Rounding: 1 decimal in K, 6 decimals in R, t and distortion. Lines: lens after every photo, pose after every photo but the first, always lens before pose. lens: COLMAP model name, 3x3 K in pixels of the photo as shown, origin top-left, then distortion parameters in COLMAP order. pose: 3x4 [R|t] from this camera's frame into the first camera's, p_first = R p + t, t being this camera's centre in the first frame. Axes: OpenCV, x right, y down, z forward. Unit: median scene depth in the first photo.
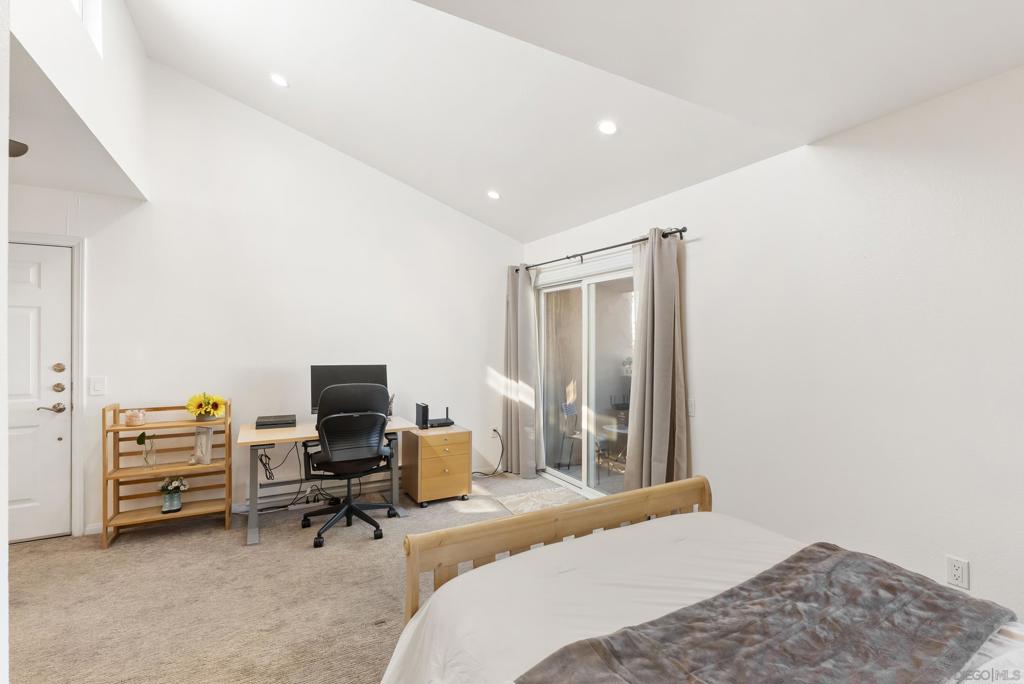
lens RADIAL K [[465.9, 0, 510.5], [0, 465.9, 337.8], [0, 0, 1]] dist [-0.006999, 0.003050]
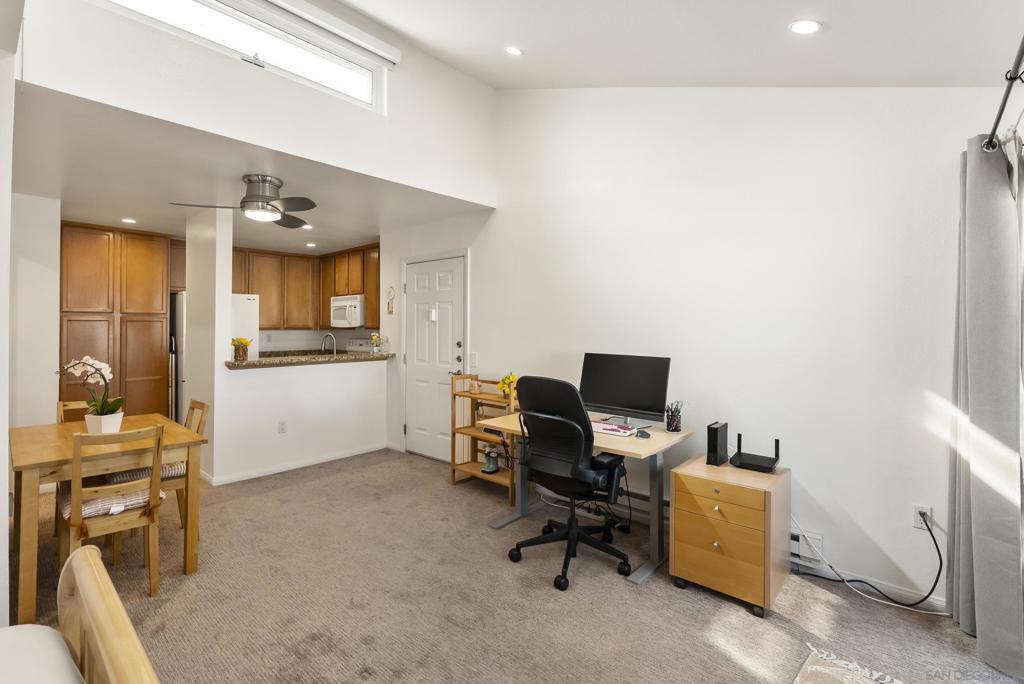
lens RADIAL K [[465.9, 0, 521.6], [0, 465.9, 322.0], [0, 0, 1]] dist [-0.006999, 0.003050]
pose [[0.346254, -0.012875, -0.938053, 0.393597], [0.000577, 0.999909, -0.013511, 0.015716], [0.938141, 0.004137, 0.346229, 0.677083]]
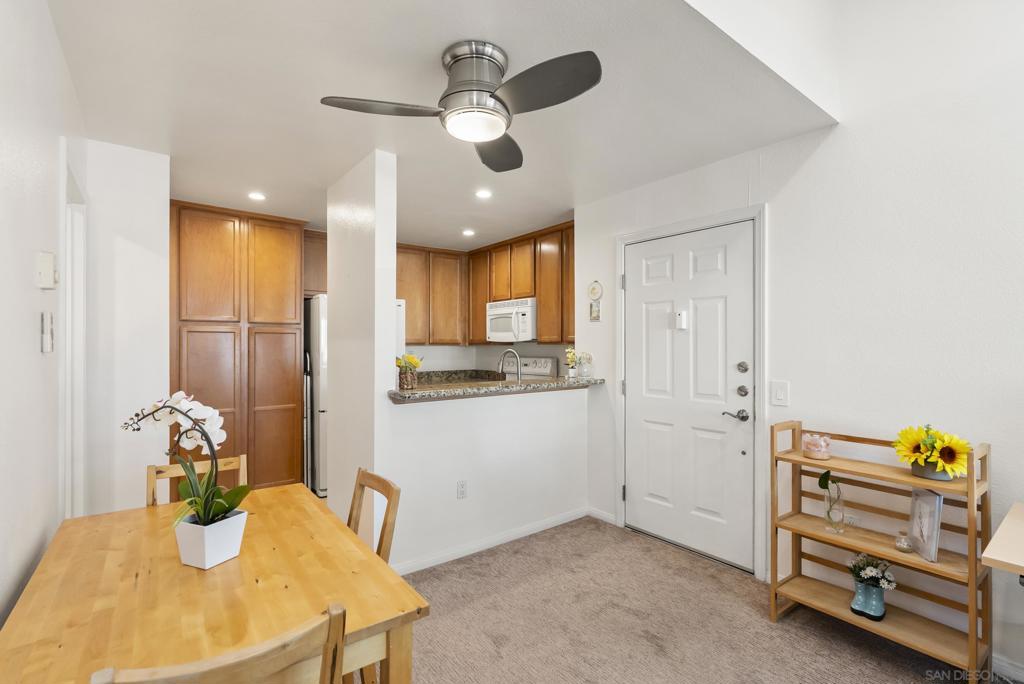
lens RADIAL K [[465.9, 0, 520.8], [0, 465.9, 344.6], [0, 0, 1]] dist [-0.006999, 0.003050]
pose [[0.164450, -0.004954, -0.986373, -0.209459], [0.001265, 0.999988, -0.004812, 0.027136], [0.986385, -0.000456, 0.164454, 0.460053]]
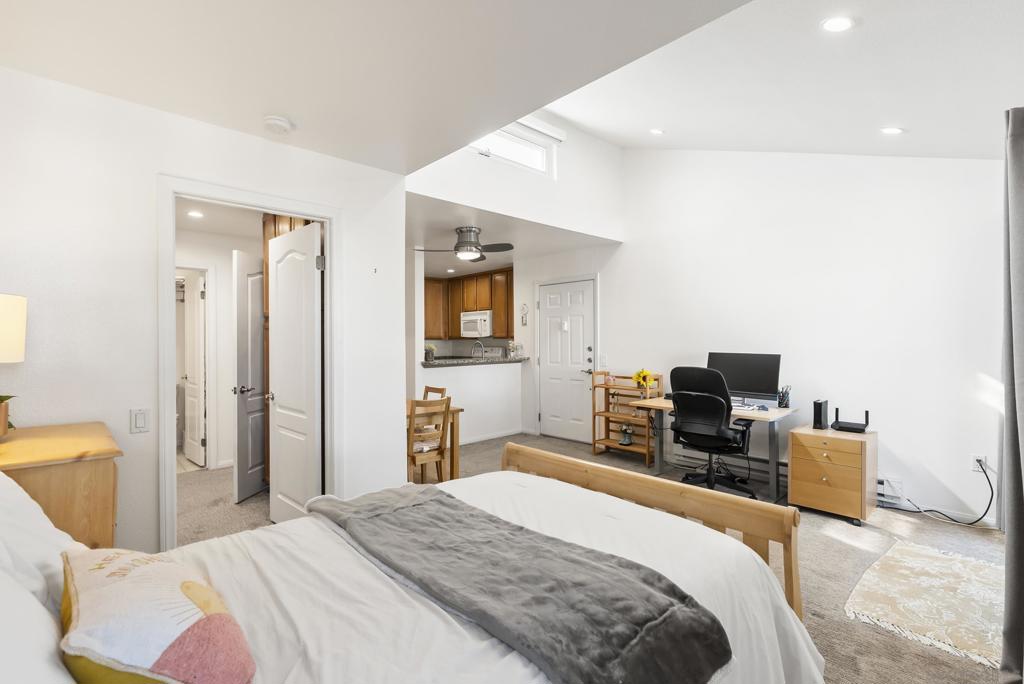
lens RADIAL K [[465.9, 0, 518.0], [0, 465.9, 337.2], [0, 0, 1]] dist [-0.006999, 0.003050]
pose [[0.249125, -0.008949, -0.968430, 0.660242], [0.008524, 0.999939, -0.007047, 0.029632], [0.968434, -0.006499, 0.249186, 0.288306]]
